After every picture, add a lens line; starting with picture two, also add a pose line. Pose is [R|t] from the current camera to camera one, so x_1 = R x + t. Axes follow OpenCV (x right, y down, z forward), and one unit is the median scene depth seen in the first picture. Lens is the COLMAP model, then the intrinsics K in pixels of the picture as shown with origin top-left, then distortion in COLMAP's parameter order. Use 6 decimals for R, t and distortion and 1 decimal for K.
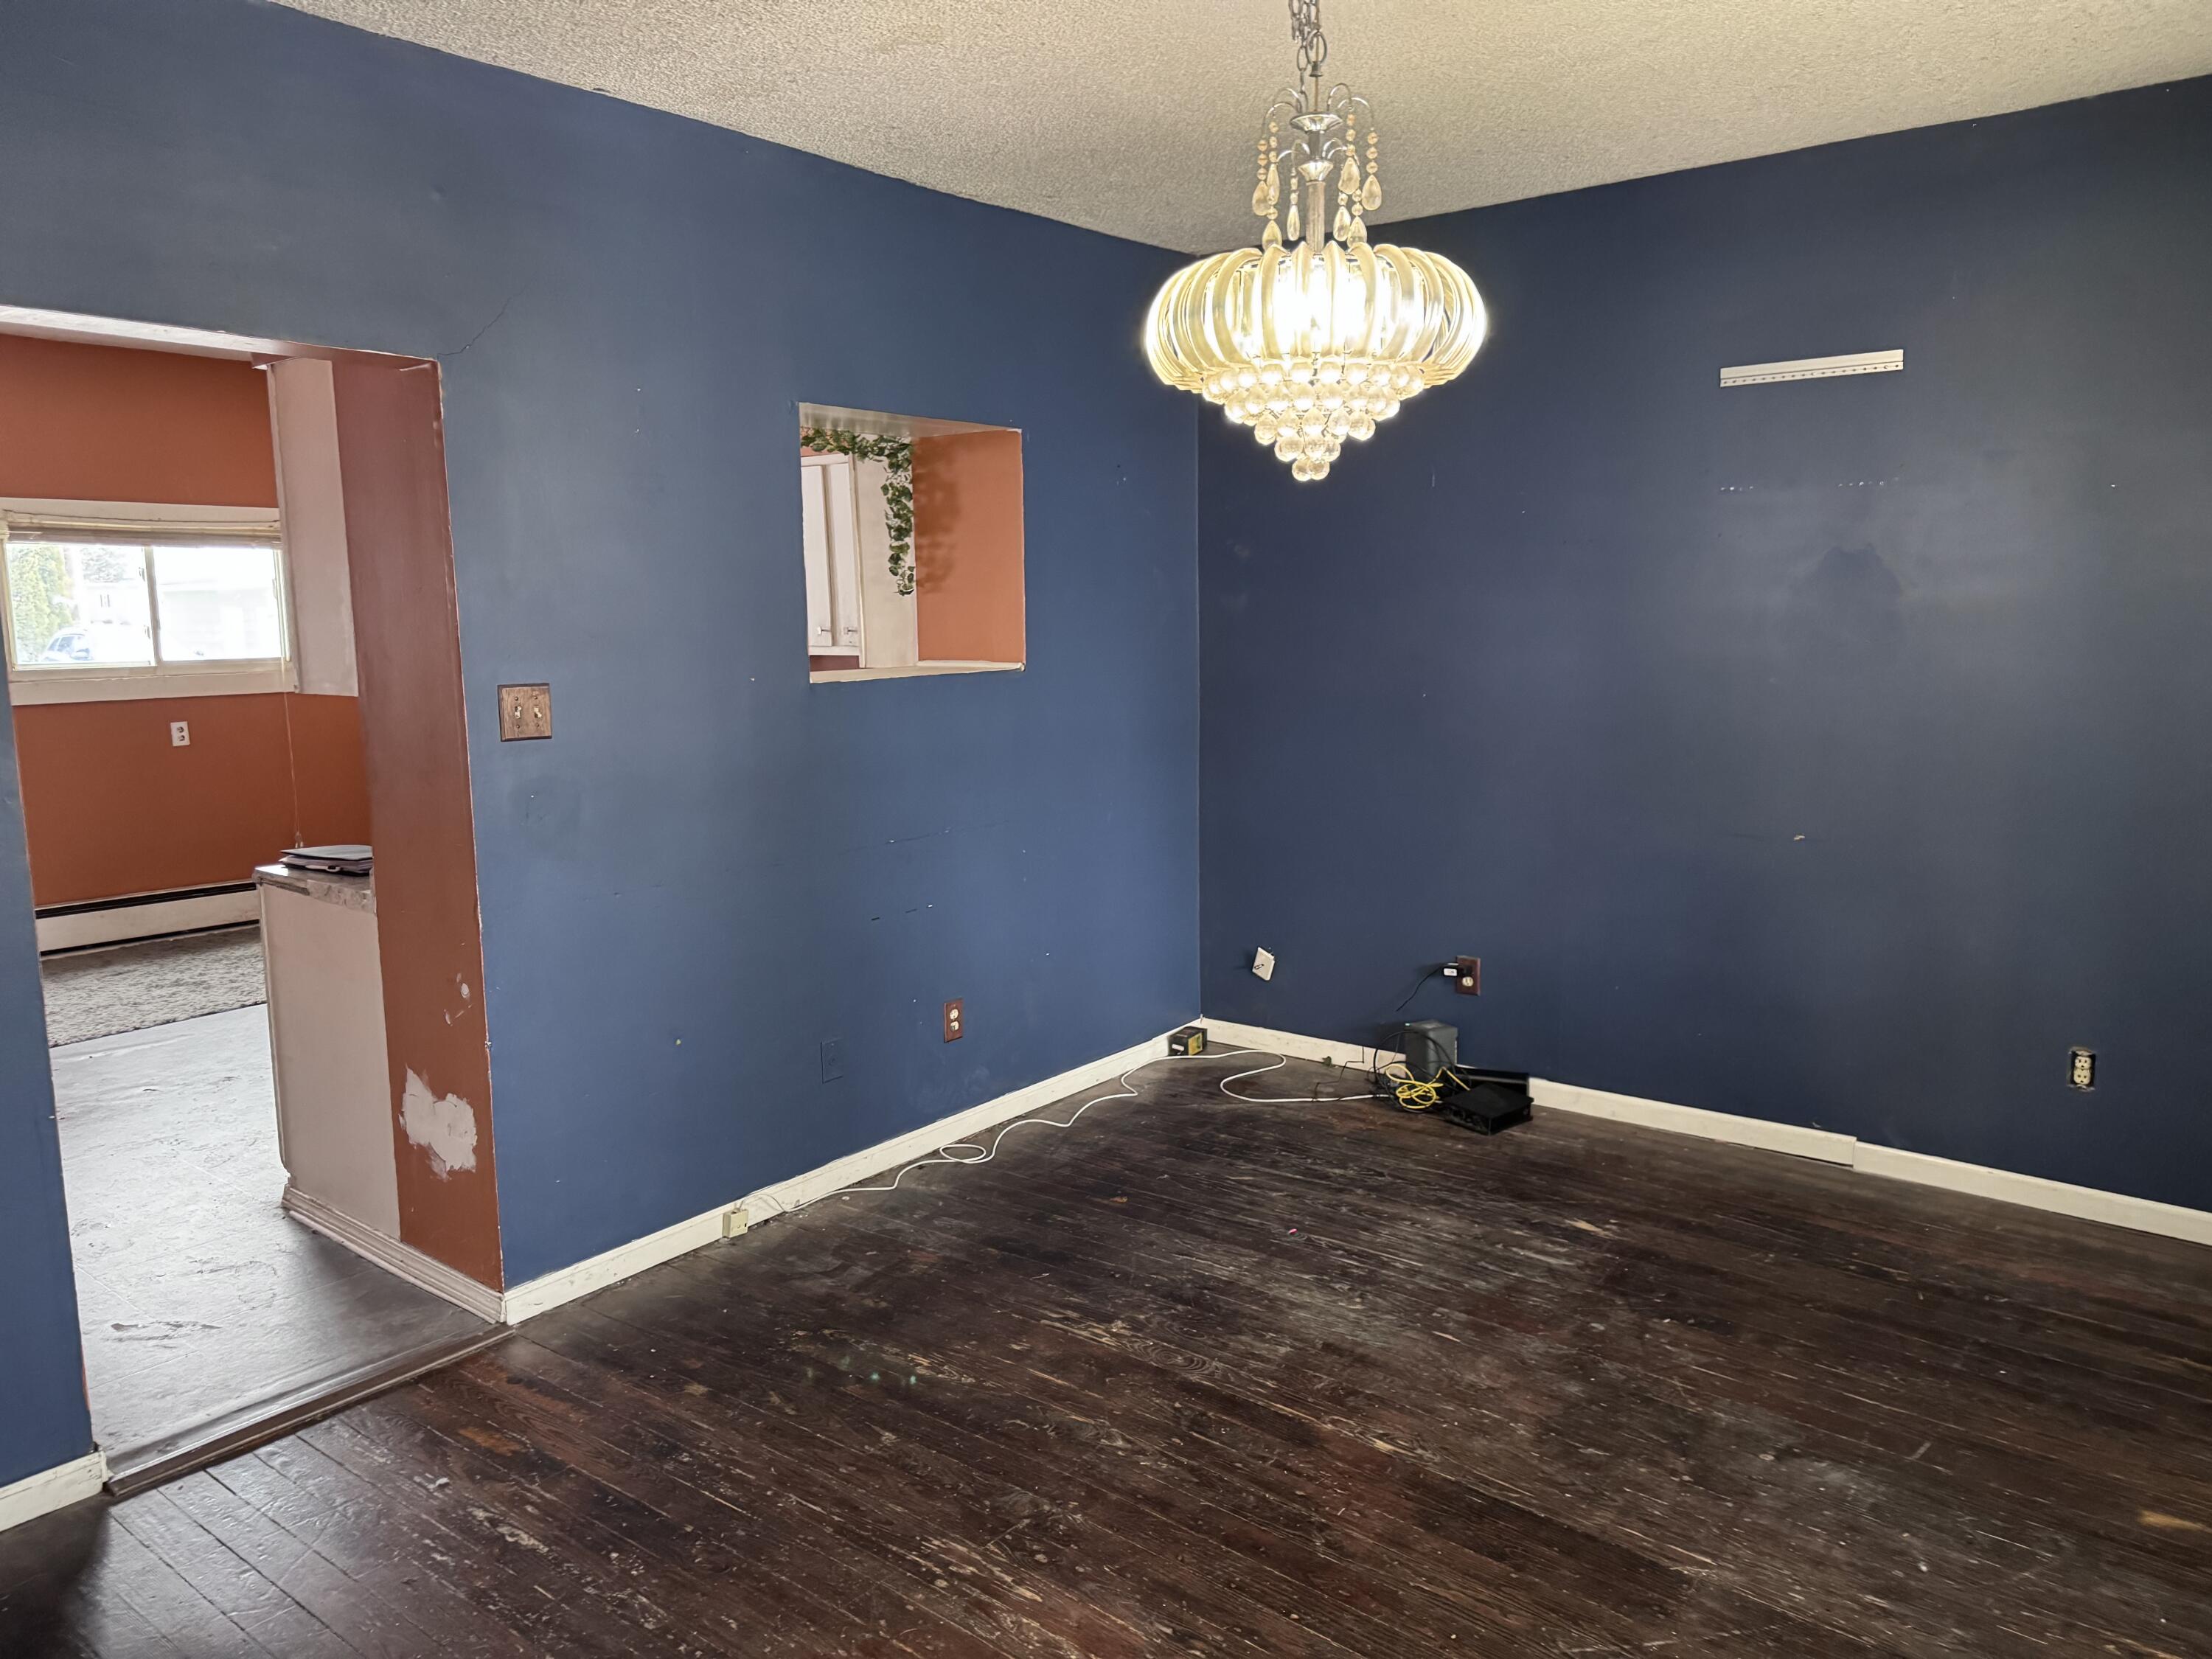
lens RADIAL K [[1558.2, 0, 1062.8], [0, 1558.2, 825.4], [0, 0, 1]] dist [-0.001414, 0.002042]
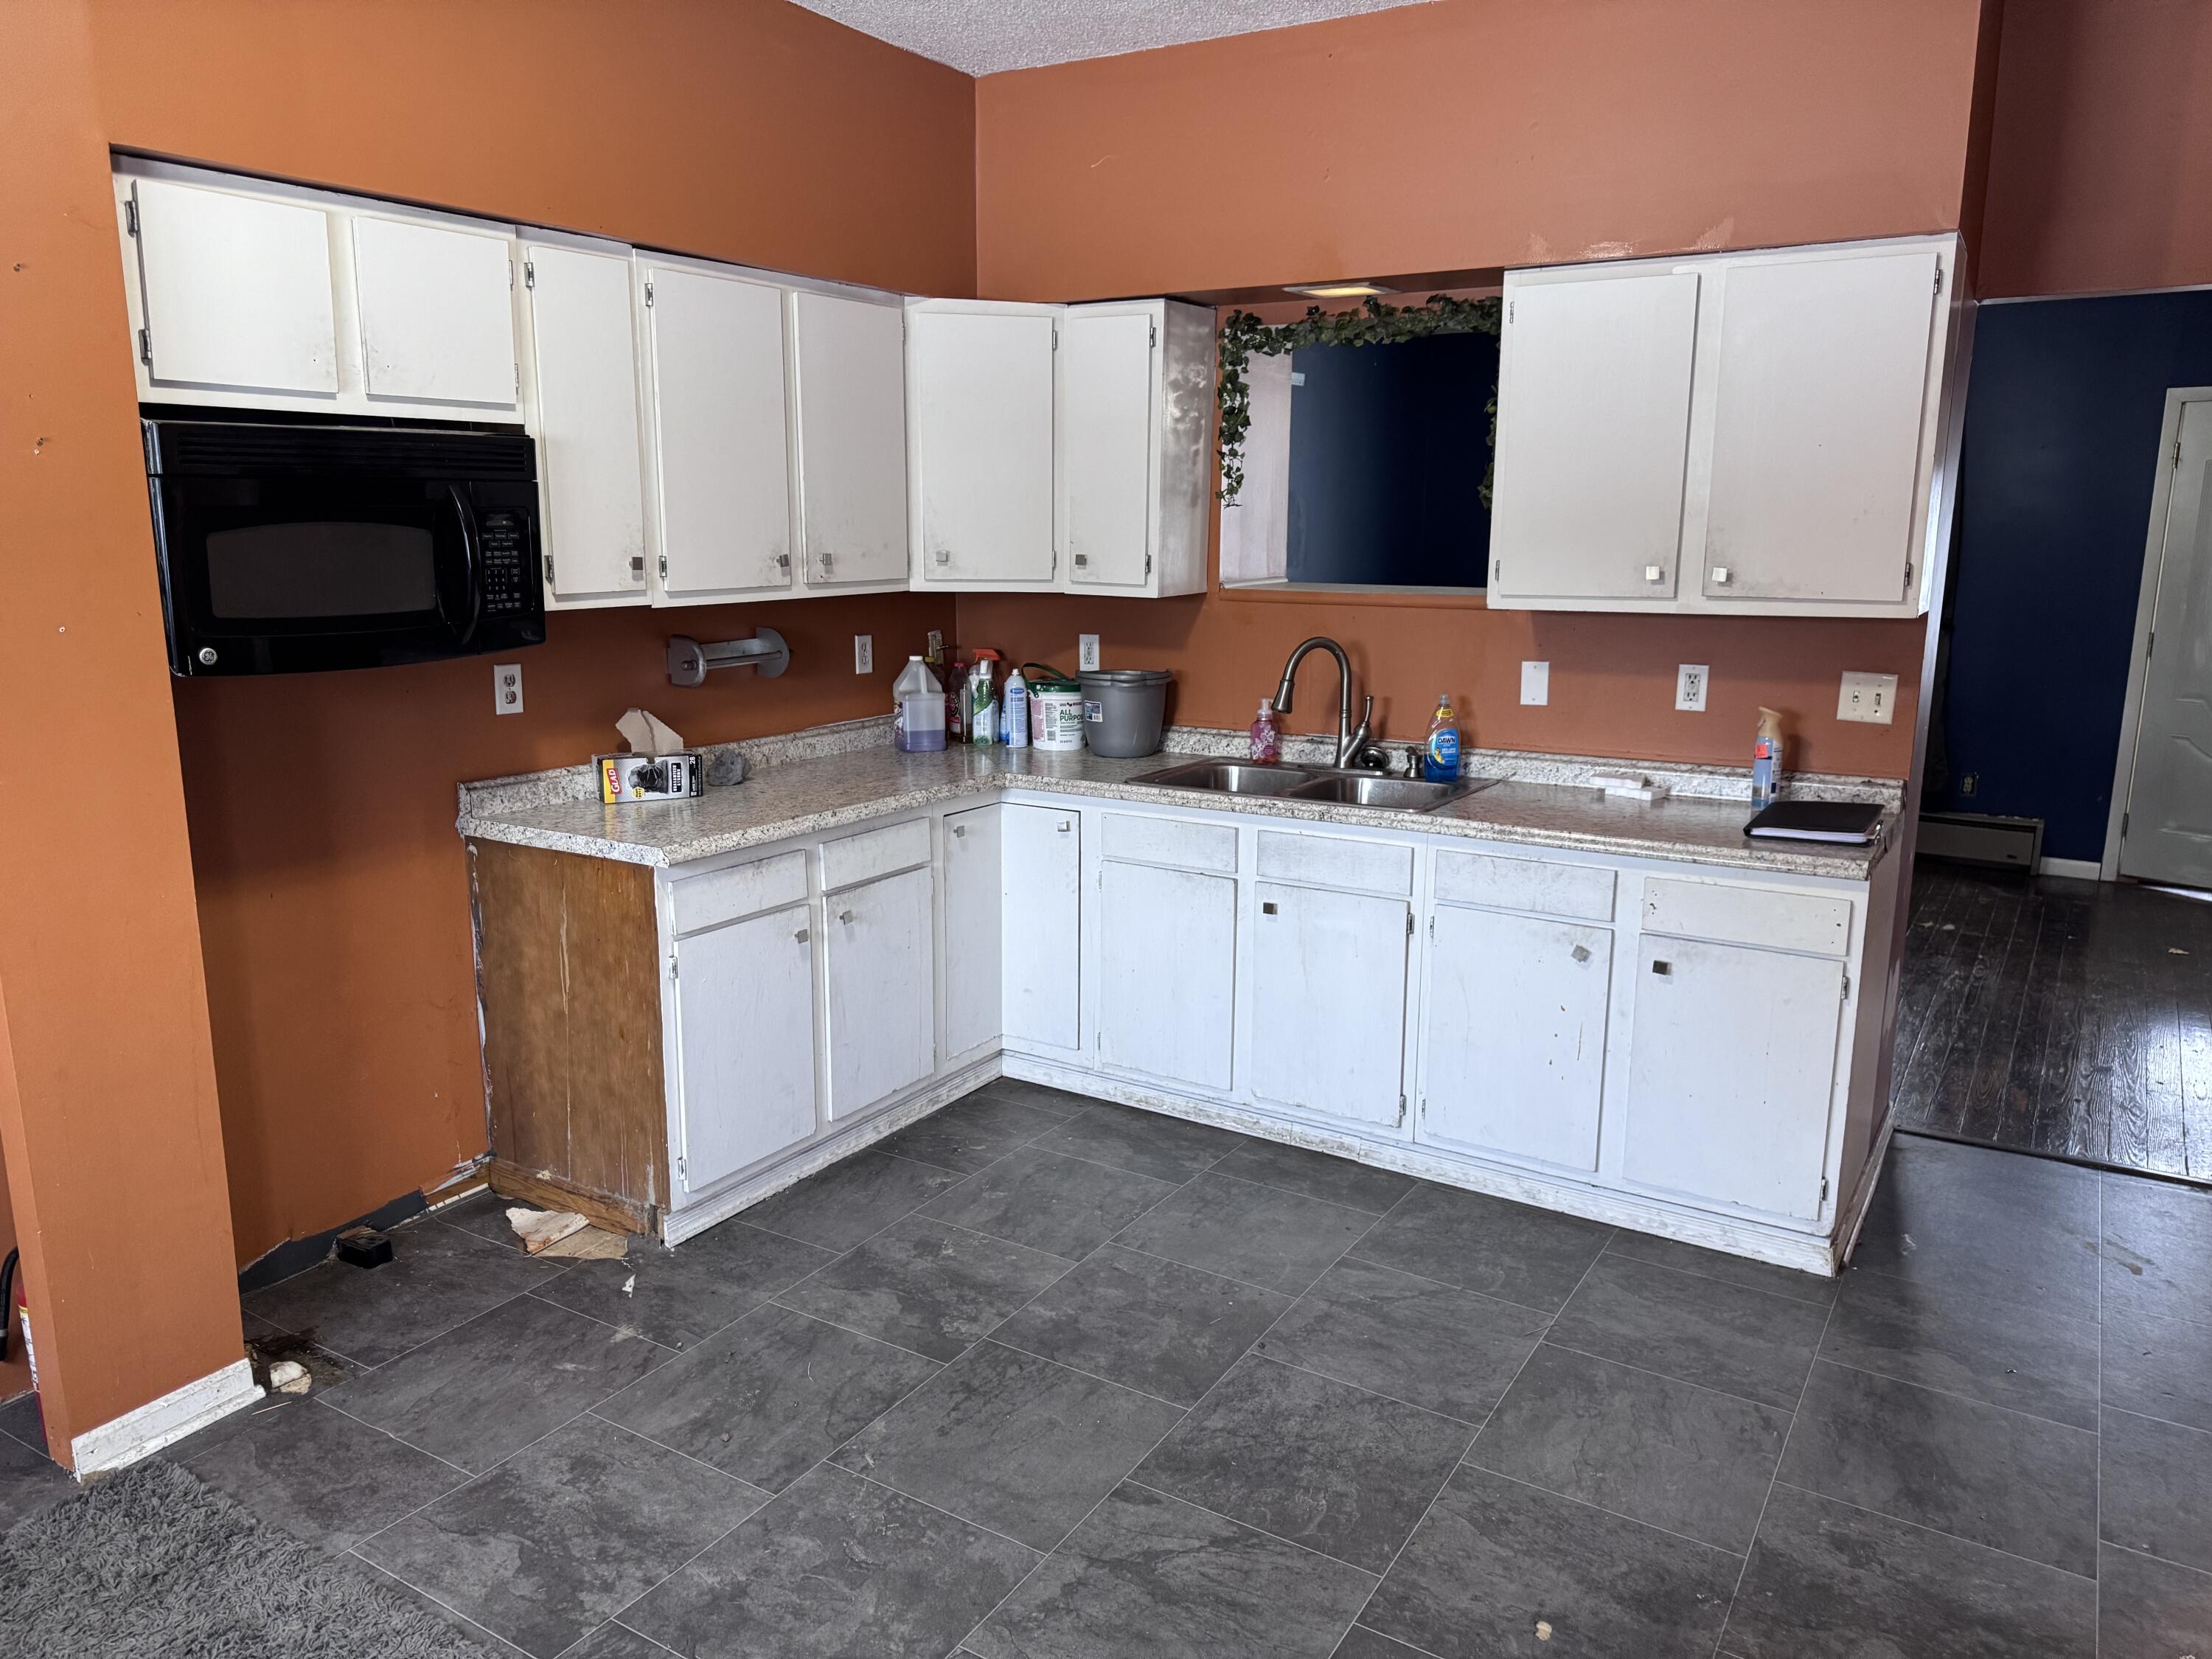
lens RADIAL K [[1530.9, 0, 1105.3], [0, 1530.9, 836.6], [0, 0, 1]] dist [0.090671, -0.156799]
pose [[-0.126612, -0.191365, 0.973318, -0.648167], [0.141045, 0.967772, 0.208622, -0.107865], [-0.981874, 0.163696, -0.095540, 0.772373]]
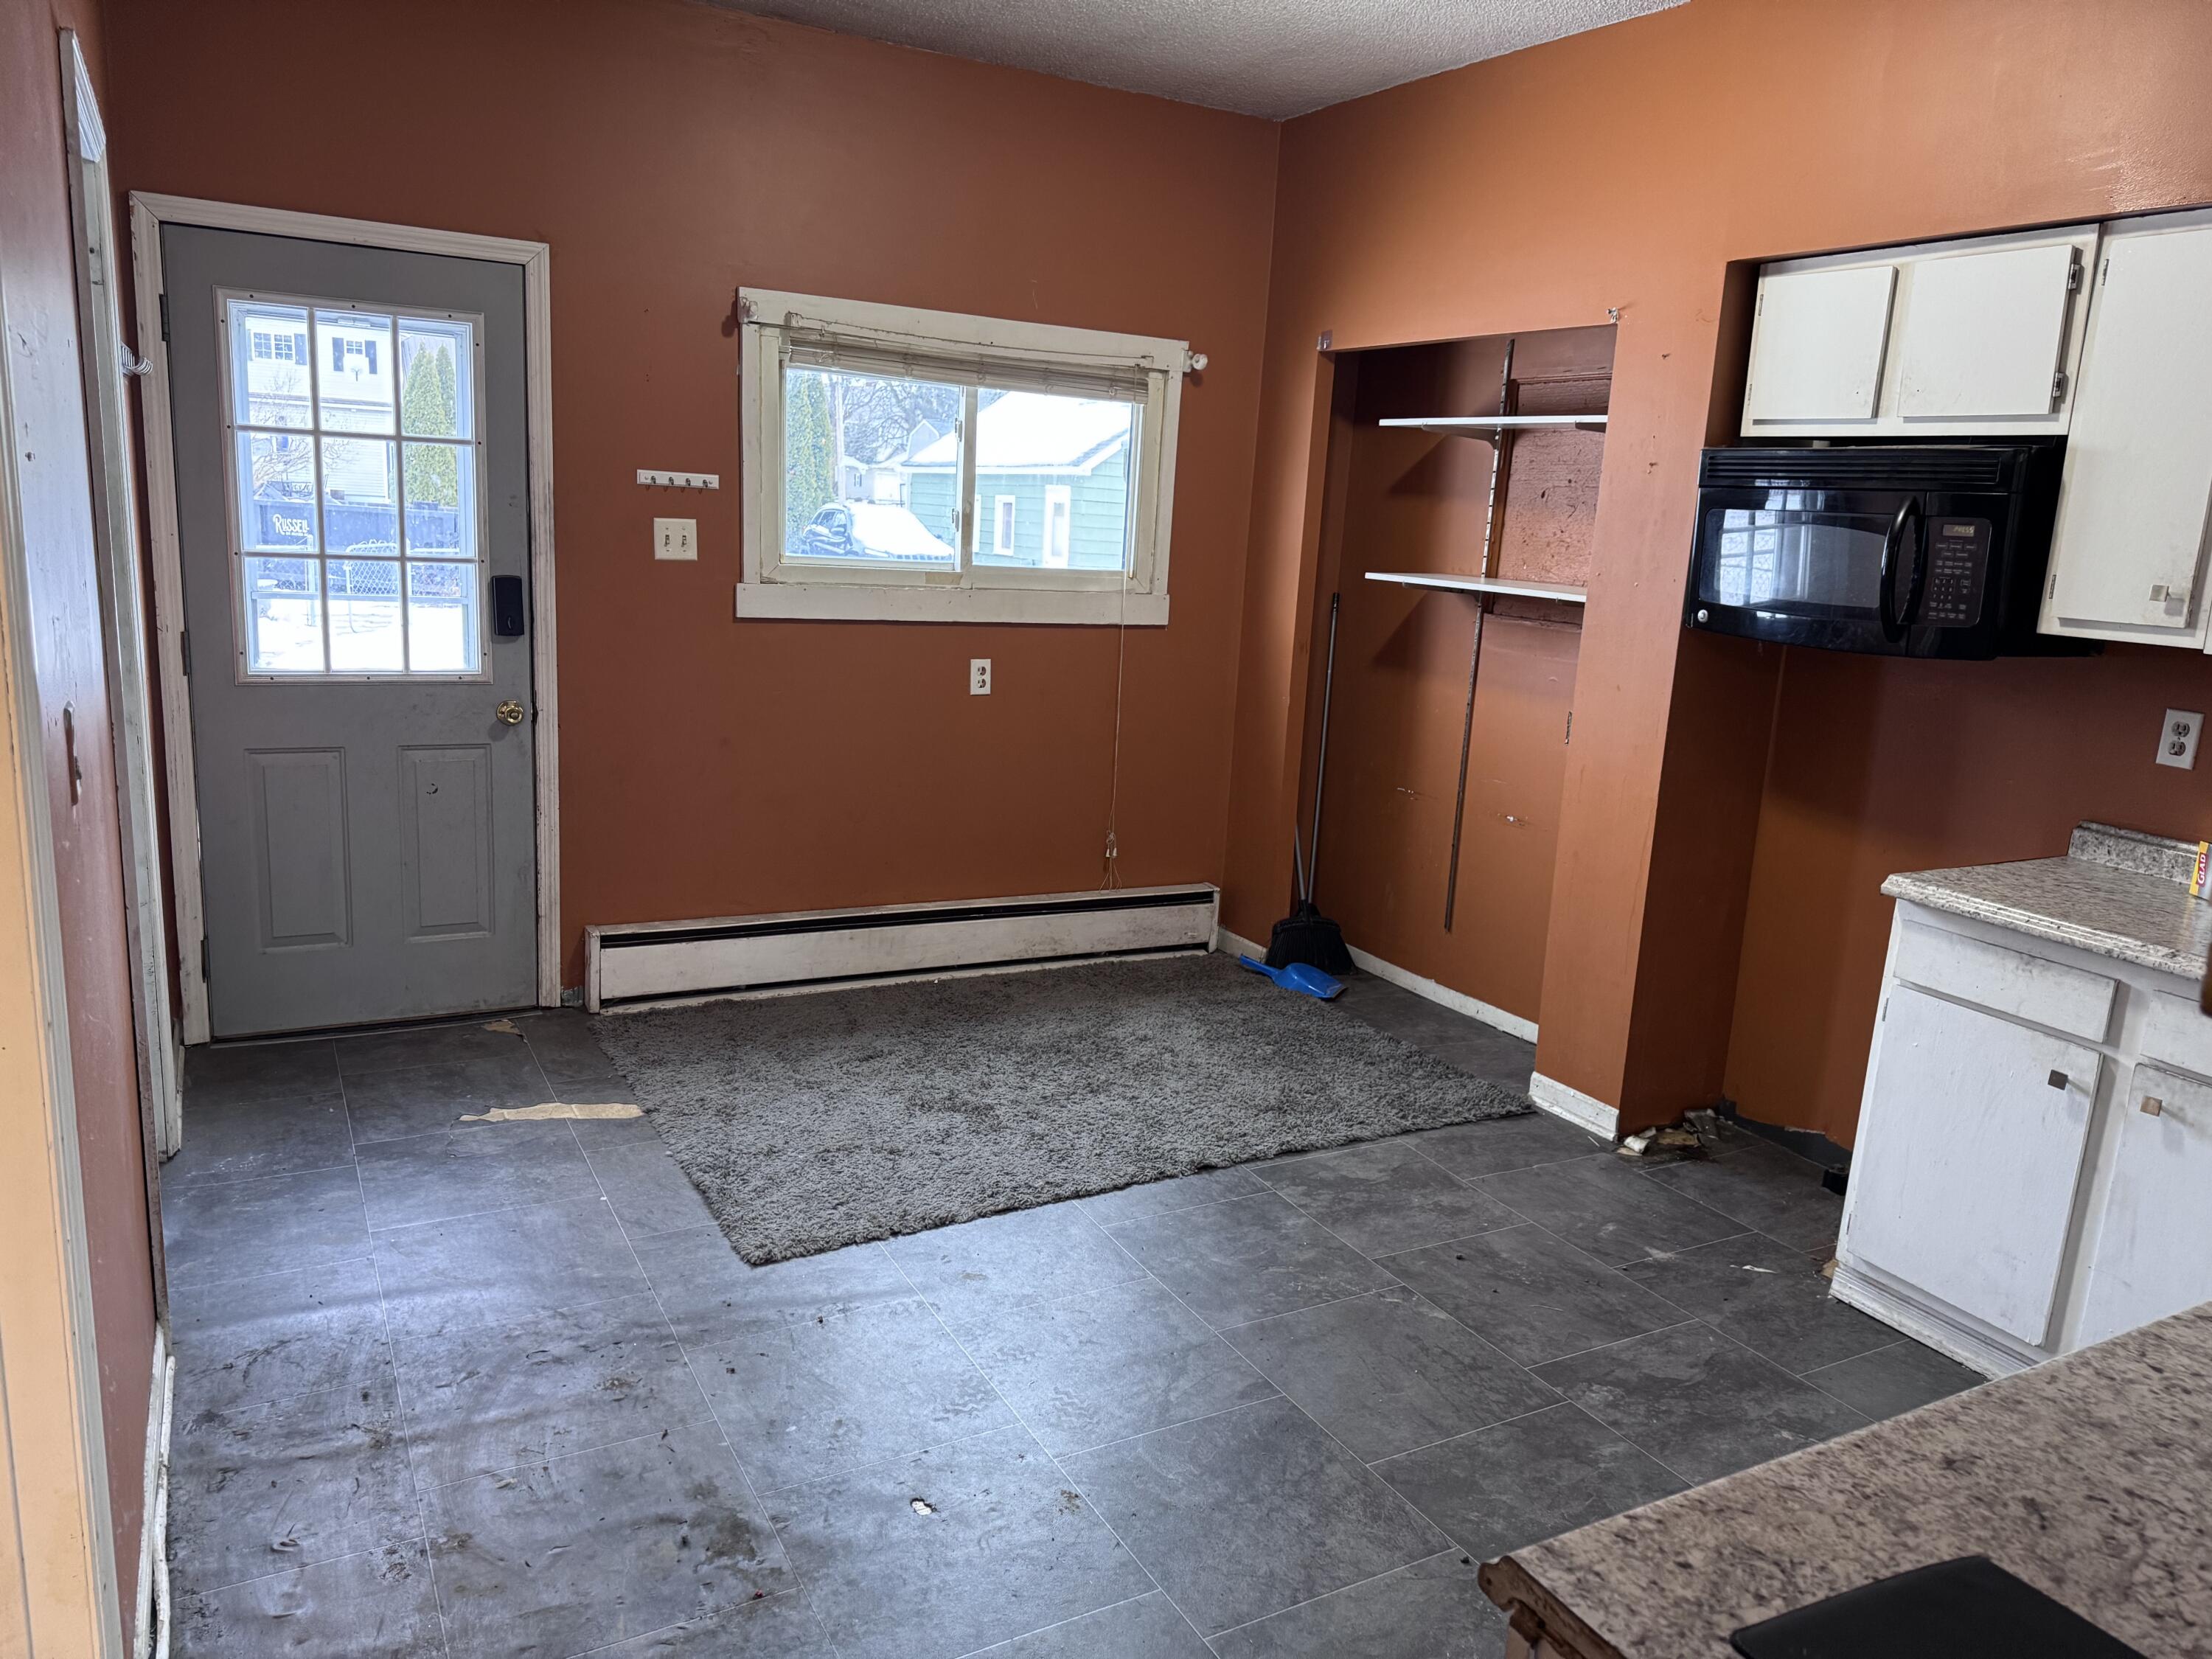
lens RADIAL K [[1556.0, 0, 1110.0], [0, 1556.0, 832.6], [0, 0, 1]] dist [-0.000124, 0.002274]
pose [[0.922962, 0.140377, -0.358380, -0.284622], [-0.120315, 0.989682, 0.077803, -0.054410], [0.365604, -0.028691, 0.930328, 0.424571]]
